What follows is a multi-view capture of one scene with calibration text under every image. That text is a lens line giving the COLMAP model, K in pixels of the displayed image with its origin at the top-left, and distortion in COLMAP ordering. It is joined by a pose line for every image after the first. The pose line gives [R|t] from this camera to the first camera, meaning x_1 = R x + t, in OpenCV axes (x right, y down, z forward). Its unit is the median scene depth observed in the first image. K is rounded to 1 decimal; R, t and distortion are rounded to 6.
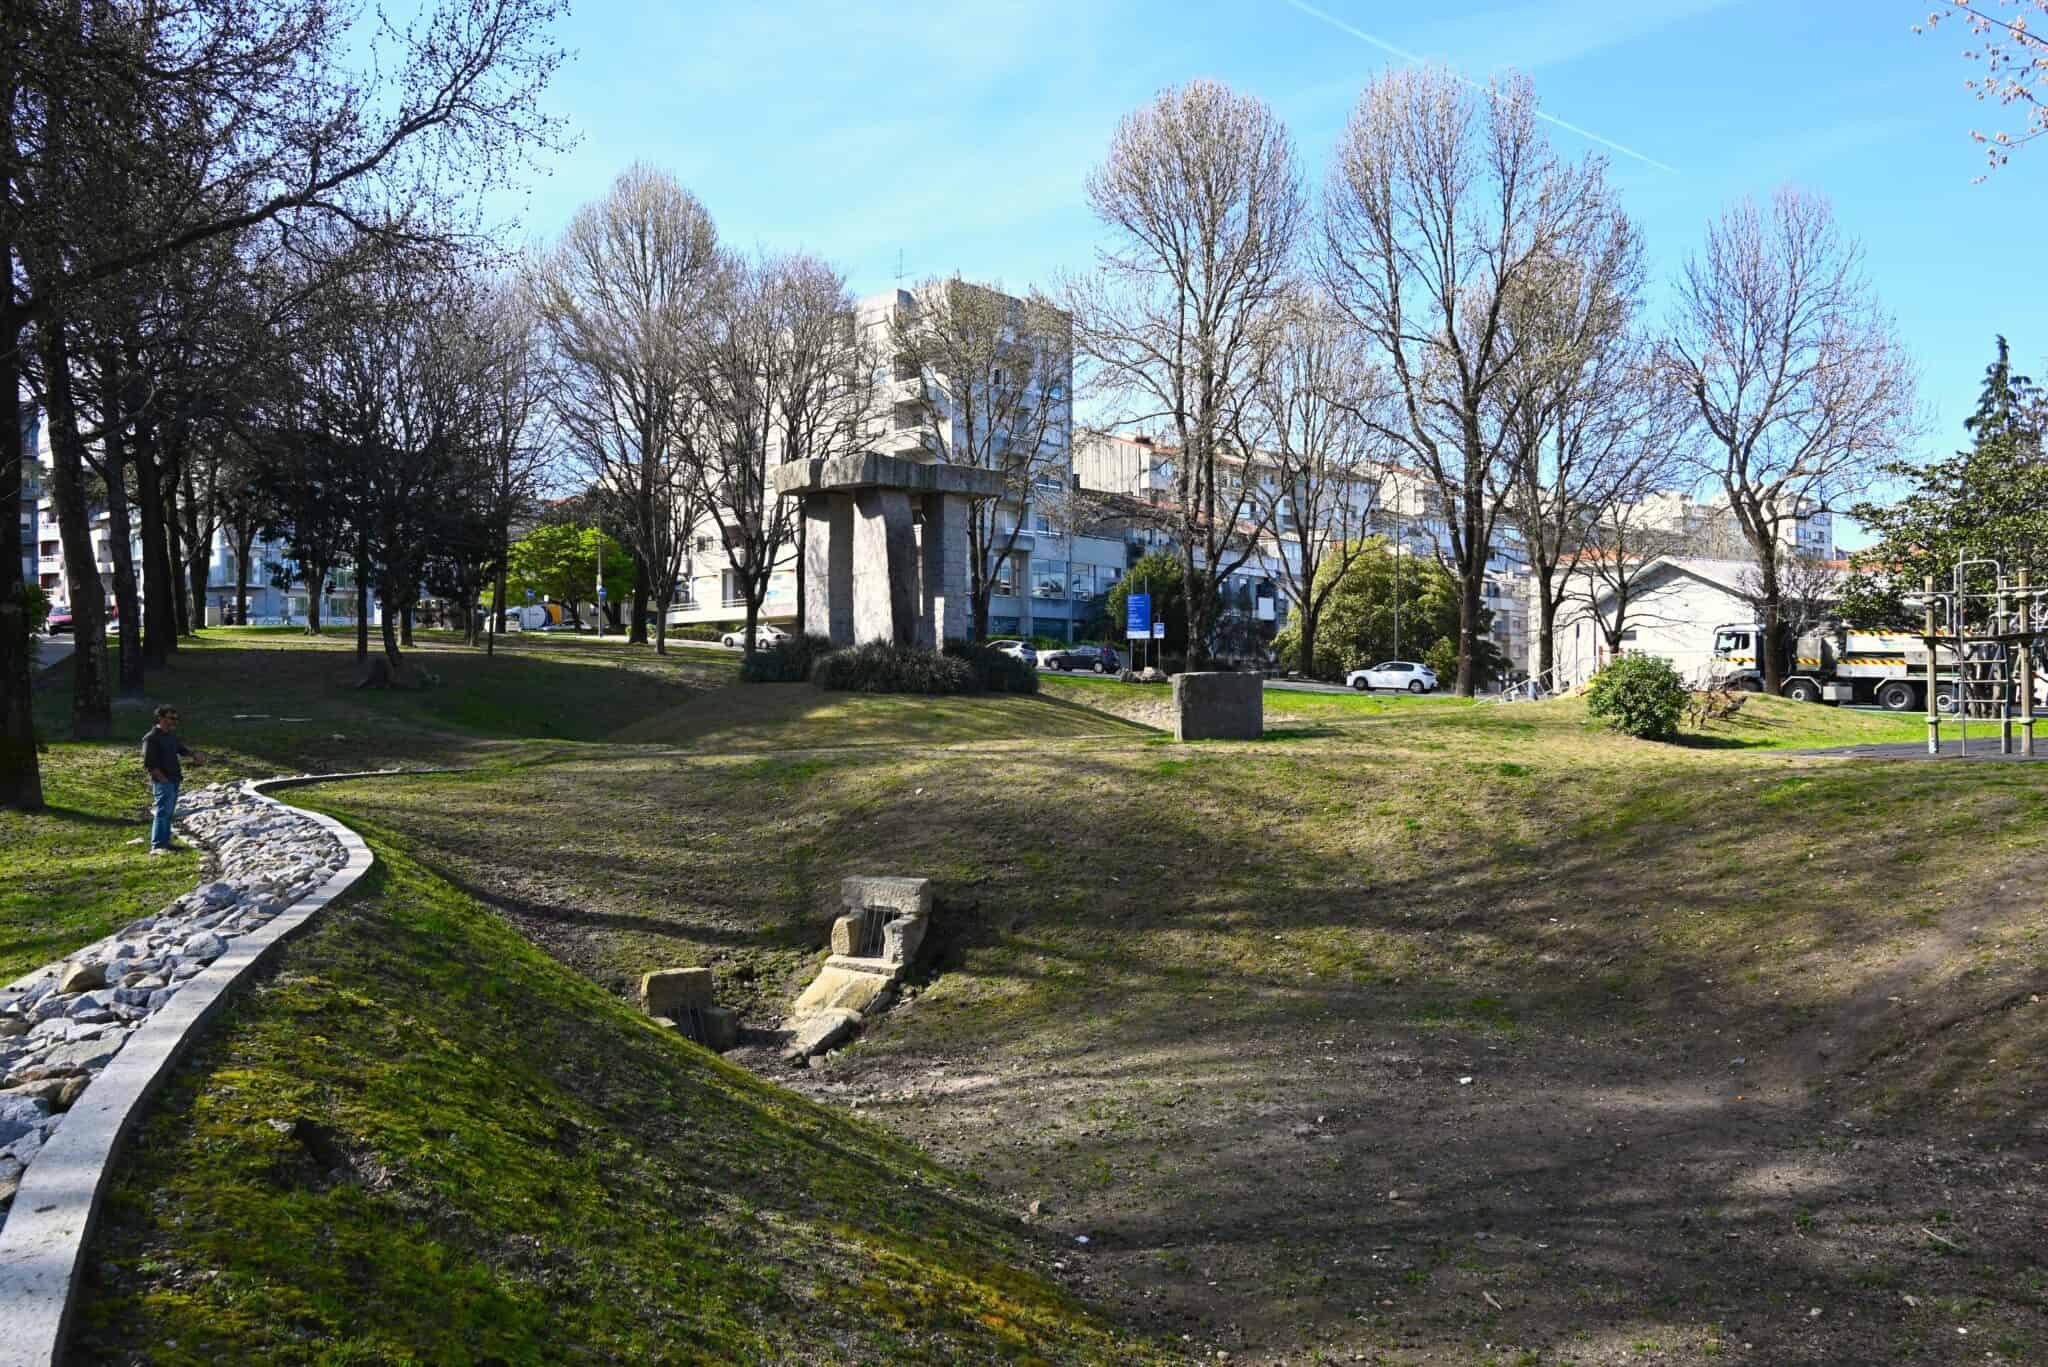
lens RADIAL K [[1418.1, 0, 1024.0], [0, 1418.1, 683.5], [0, 0, 1]] dist [0.065624, 0.000092]
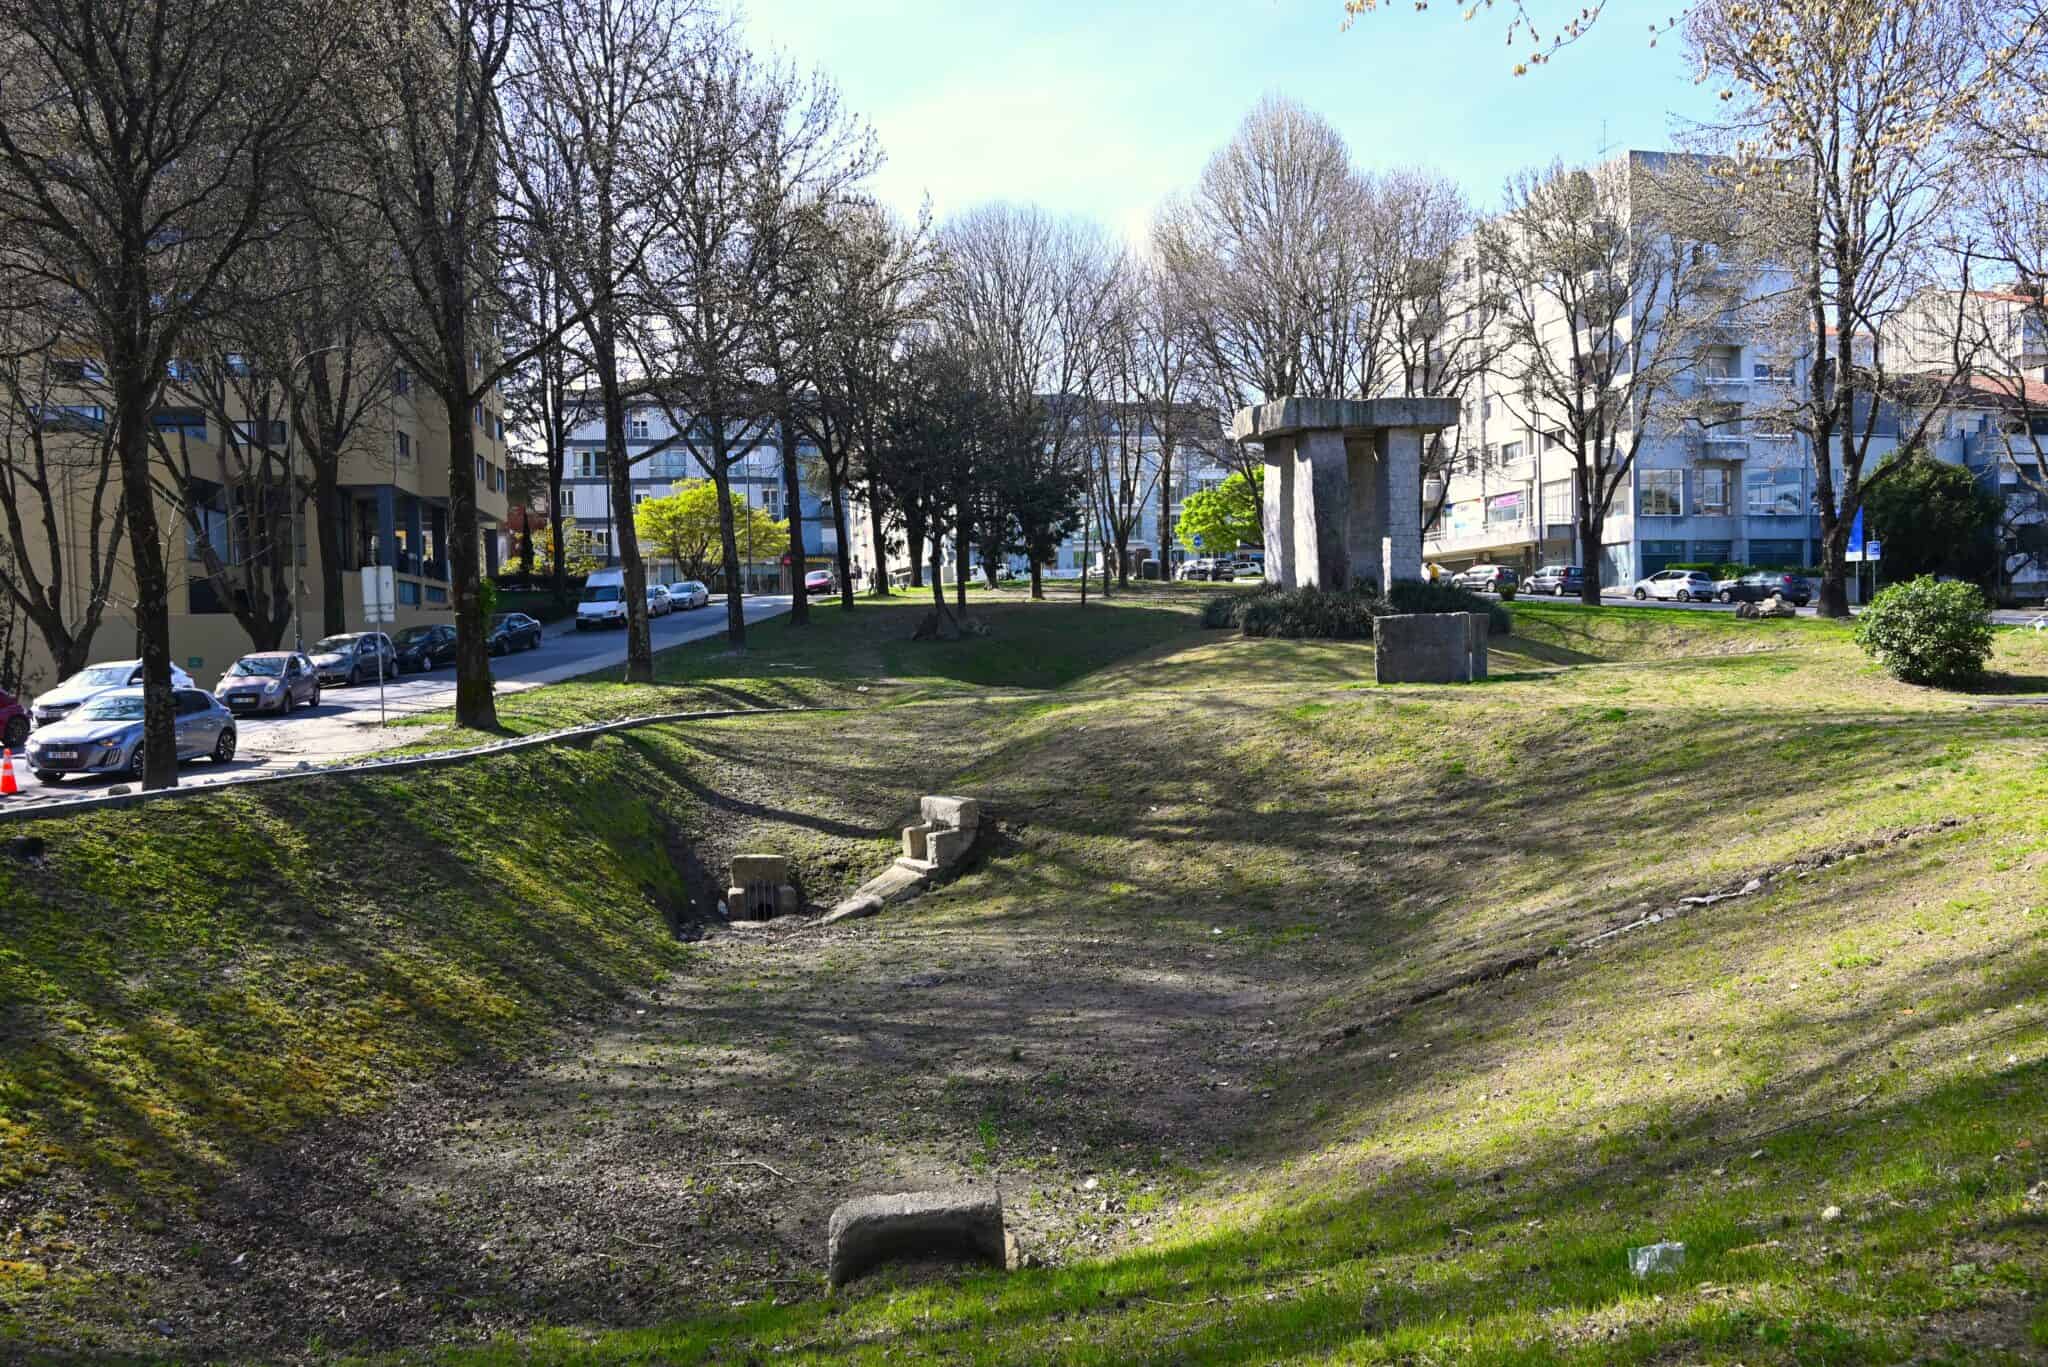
lens RADIAL K [[1580.6, 0, 1024.0], [0, 1580.6, 683.5], [0, 0, 1]] dist [-0.003284, -0.002018]
pose [[0.856068, -0.000863, -0.516863, 0.284676], [0.020320, 0.999282, 0.031988, -0.000532], [0.516464, -0.037887, 0.855470, -0.048330]]
